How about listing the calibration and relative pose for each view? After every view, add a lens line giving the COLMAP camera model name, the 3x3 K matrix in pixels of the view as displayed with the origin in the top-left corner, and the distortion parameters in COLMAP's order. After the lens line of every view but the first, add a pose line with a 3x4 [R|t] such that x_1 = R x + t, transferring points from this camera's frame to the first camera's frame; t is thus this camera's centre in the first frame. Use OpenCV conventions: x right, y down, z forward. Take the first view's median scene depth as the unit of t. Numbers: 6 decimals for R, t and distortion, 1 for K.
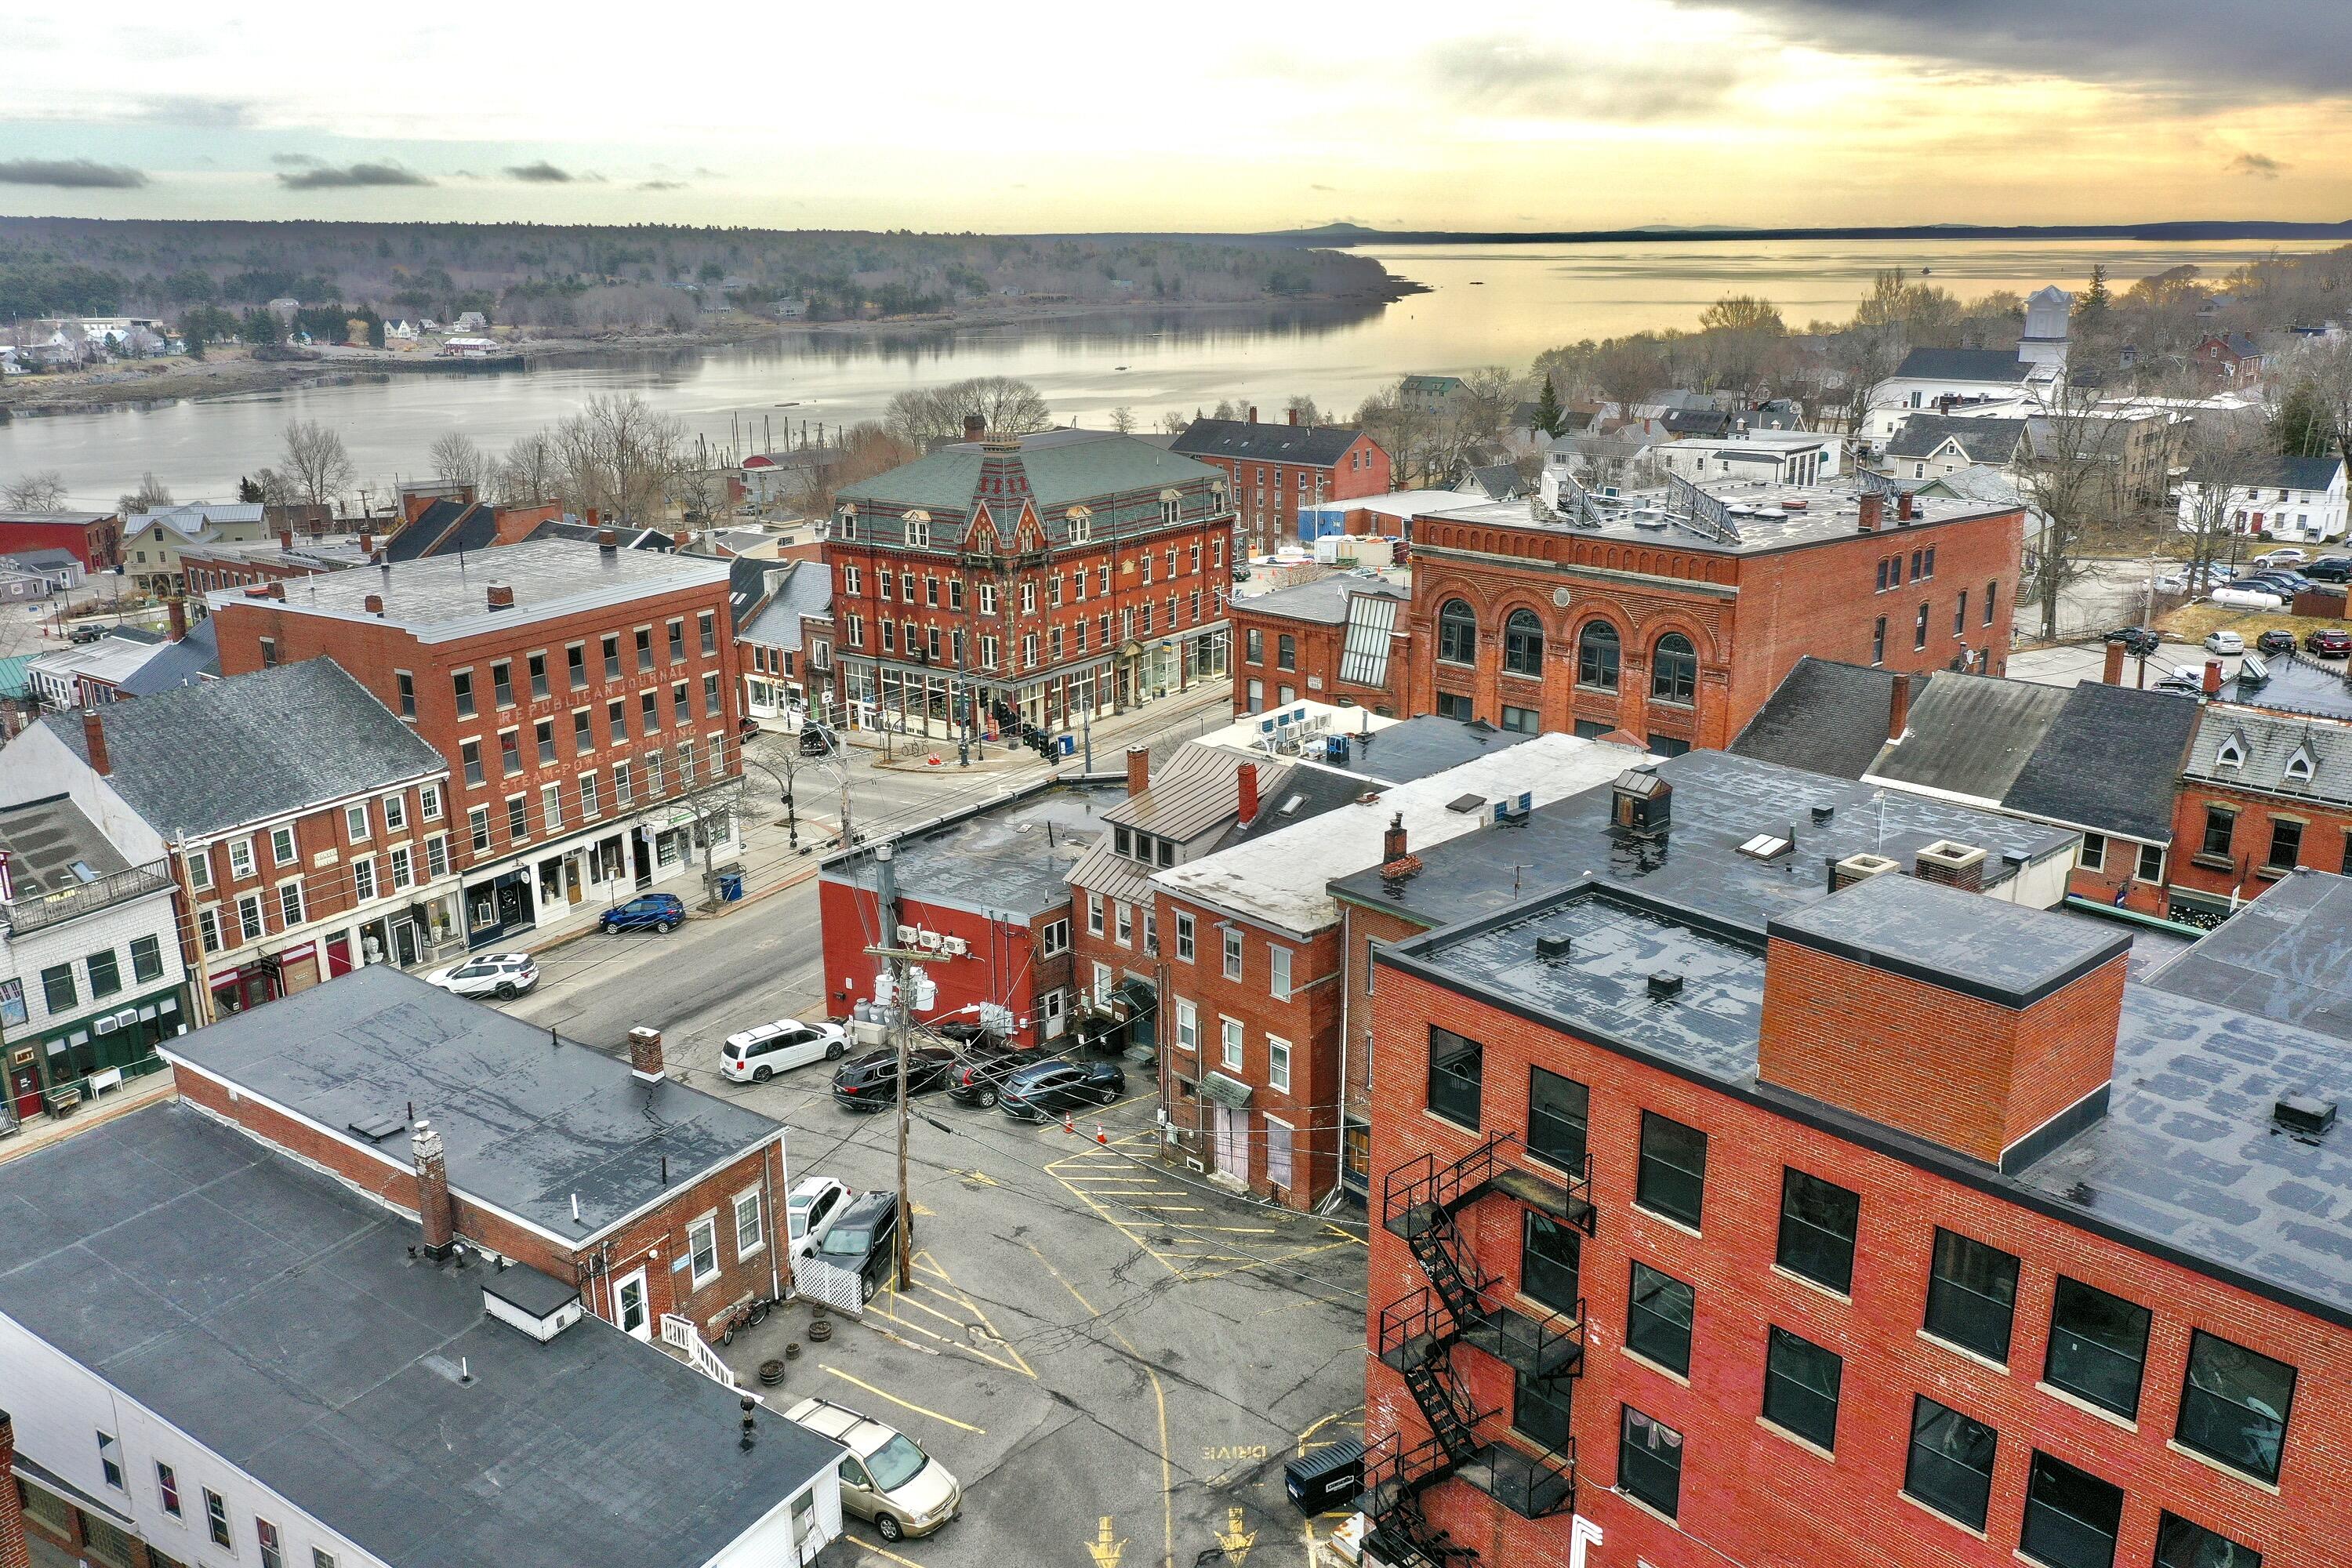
lens RADIAL K [[1862.9, 0, 1174.7], [0, 1862.9, 792.3], [0, 0, 1]] dist [-0.006685, 0.005121]
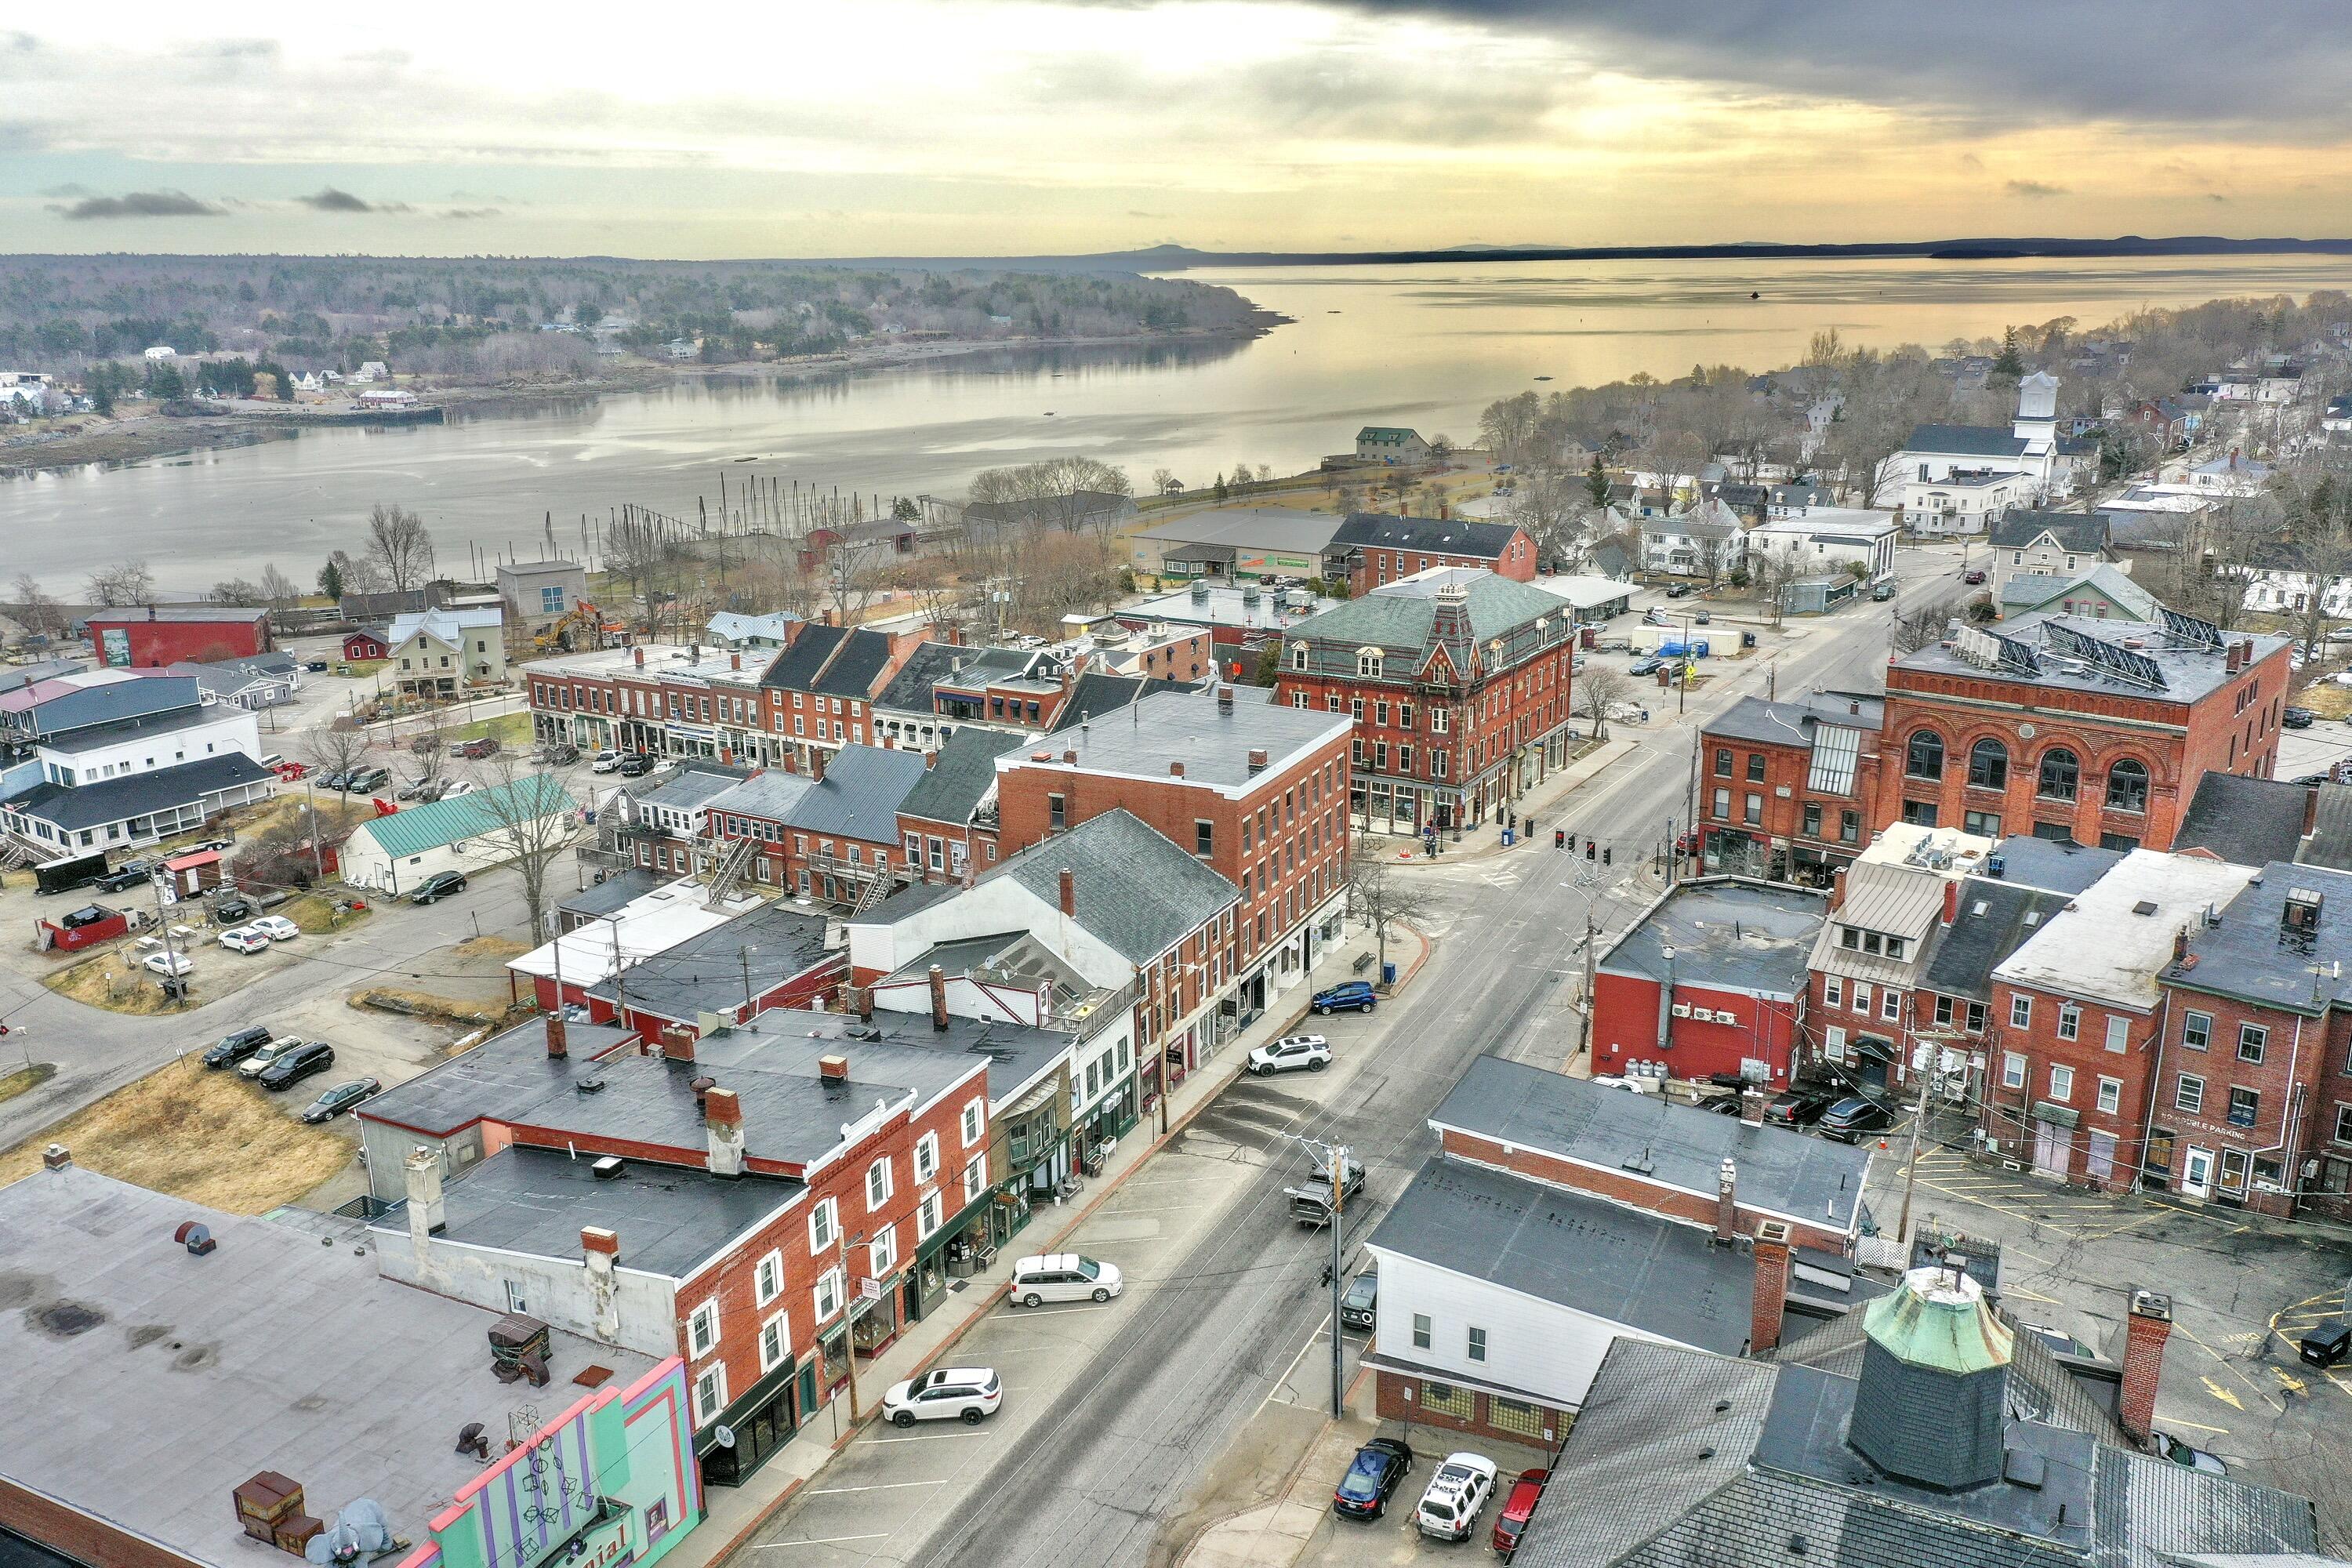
lens RADIAL K [[1866.8, 0, 1181.7], [0, 1866.8, 790.1], [0, 0, 1]] dist [-0.000734, 0.002291]
pose [[0.995361, -0.032096, 0.090694, -0.507700], [0.033123, 0.999403, -0.009843, -0.068381], [-0.090324, 0.012802, 0.995830, -0.270706]]
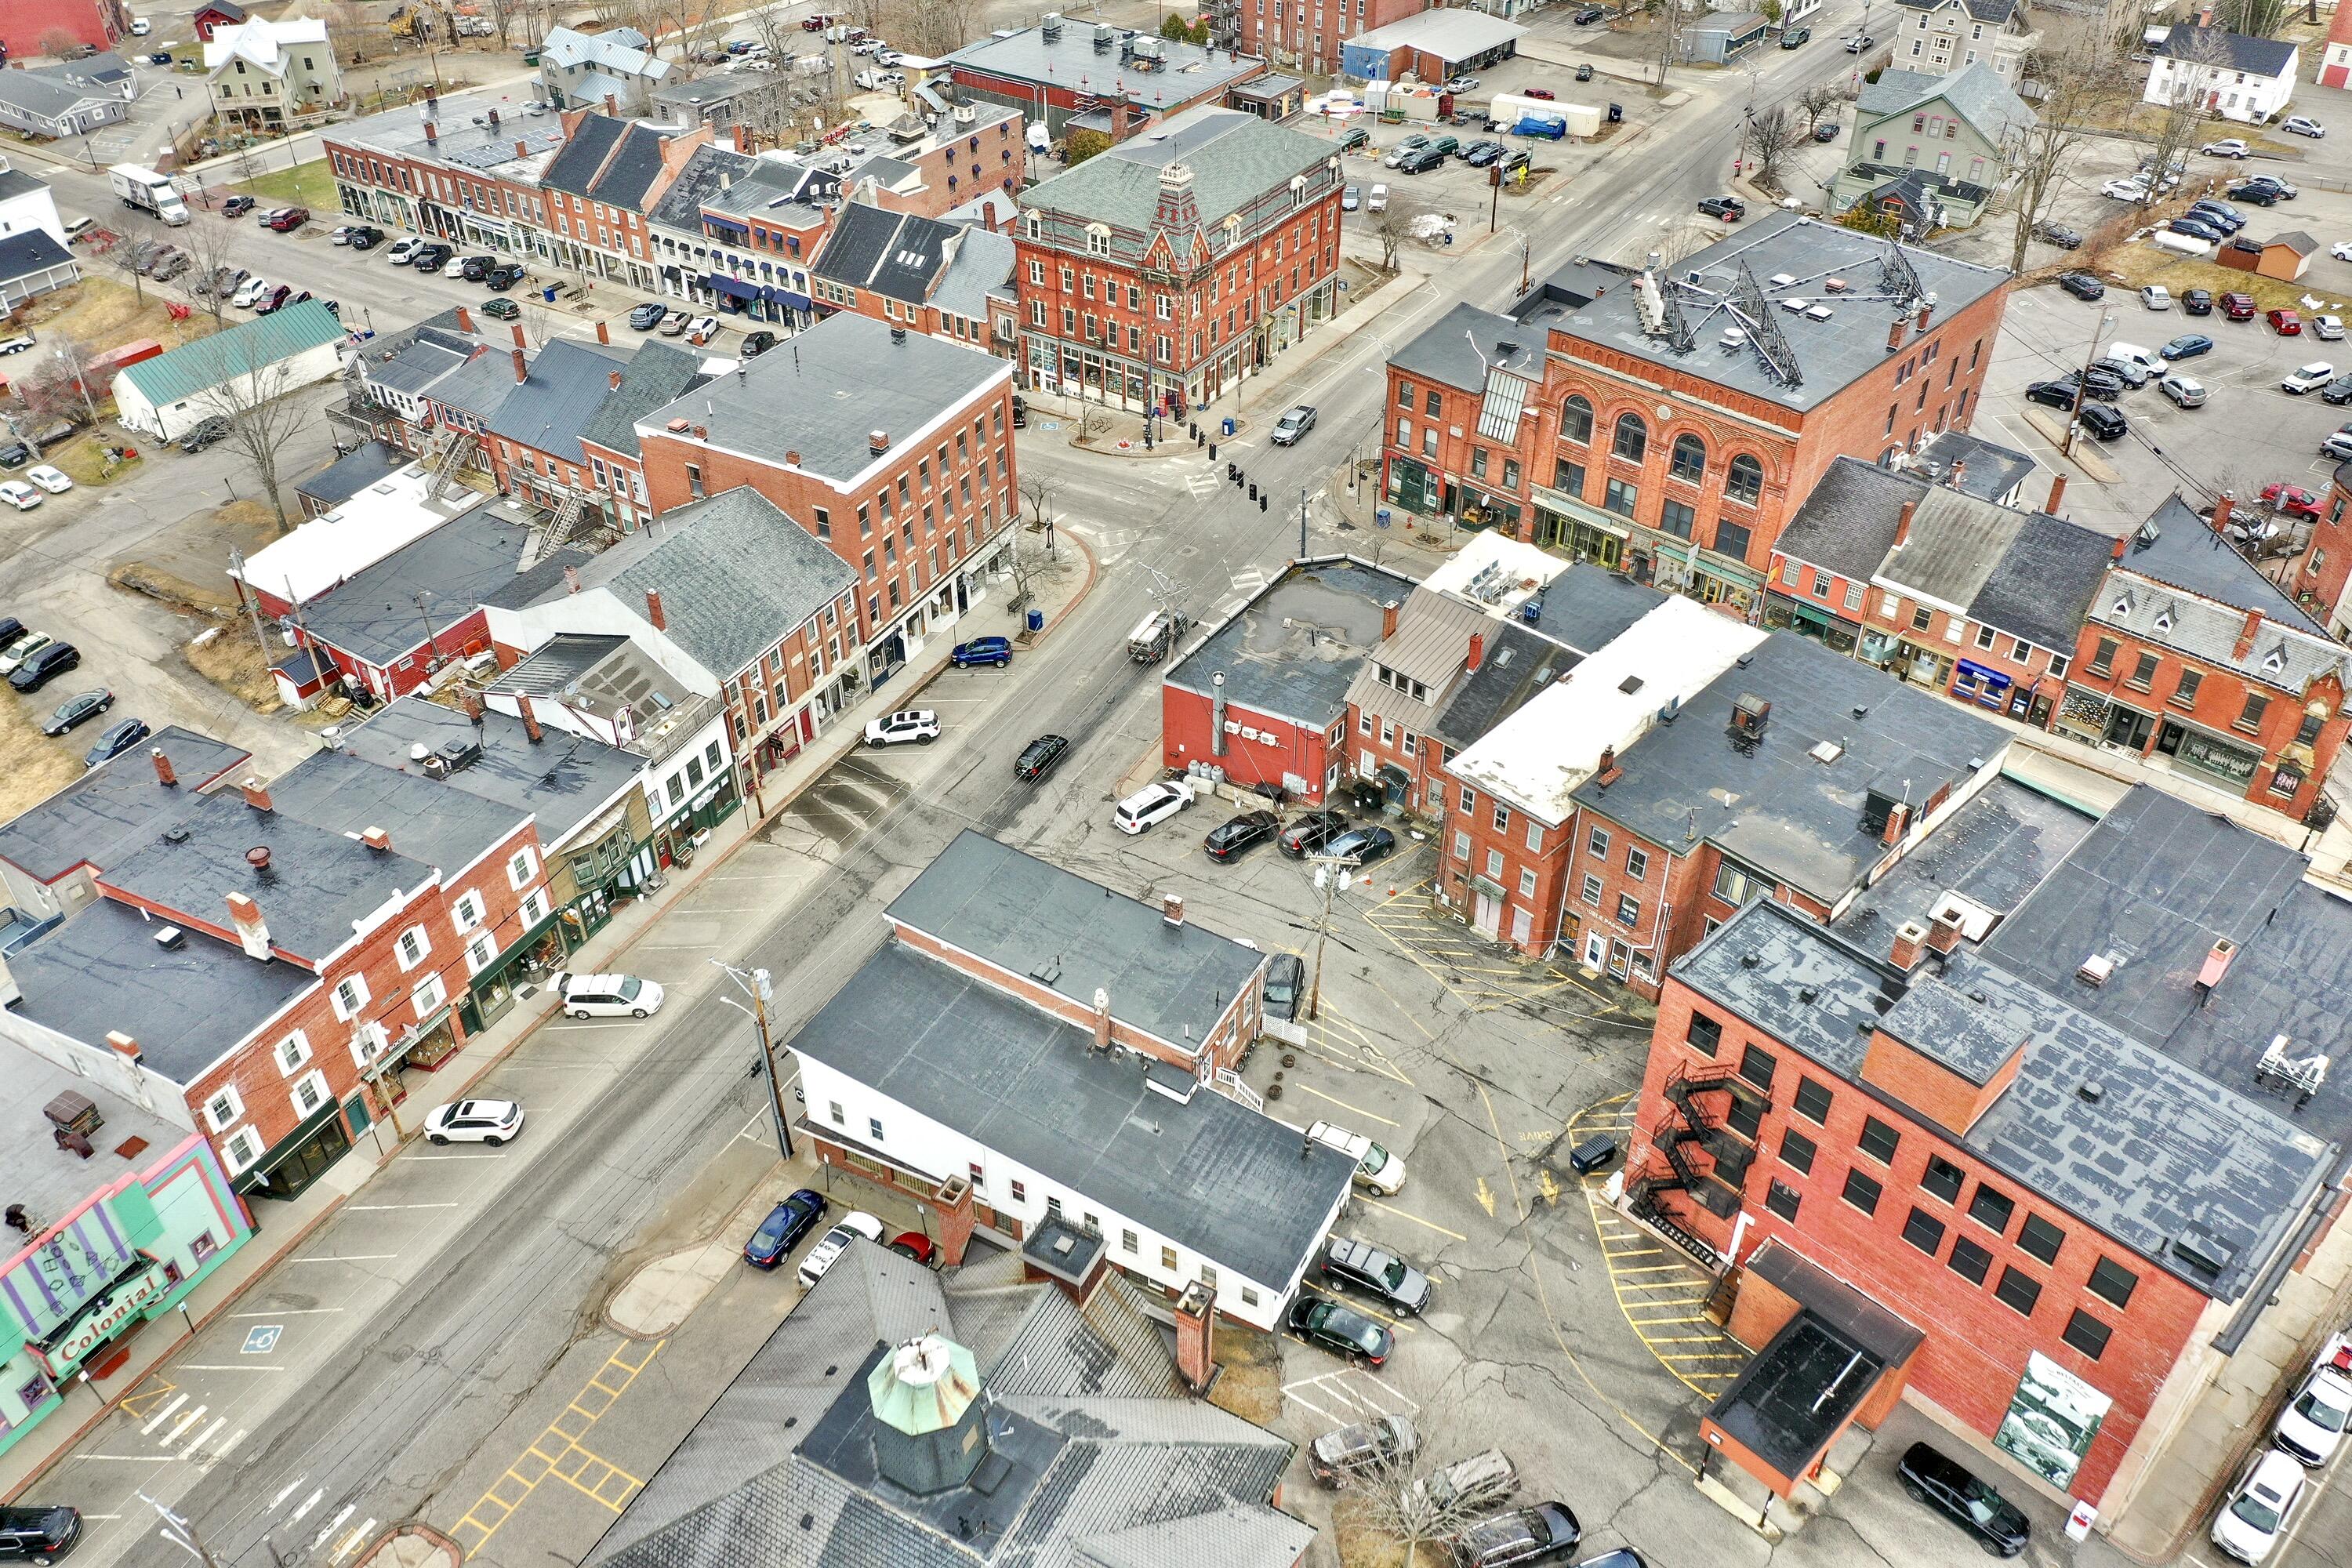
lens RADIAL K [[1853.5, 0, 1180.8], [0, 1853.5, 782.3], [0, 0, 1]] dist [-0.002959, 0.011379]
pose [[0.998476, -0.028983, 0.046971, -0.205941], [0.009716, 0.930041, 0.367327, -0.344555], [-0.054331, -0.366311, 0.928905, -0.311233]]
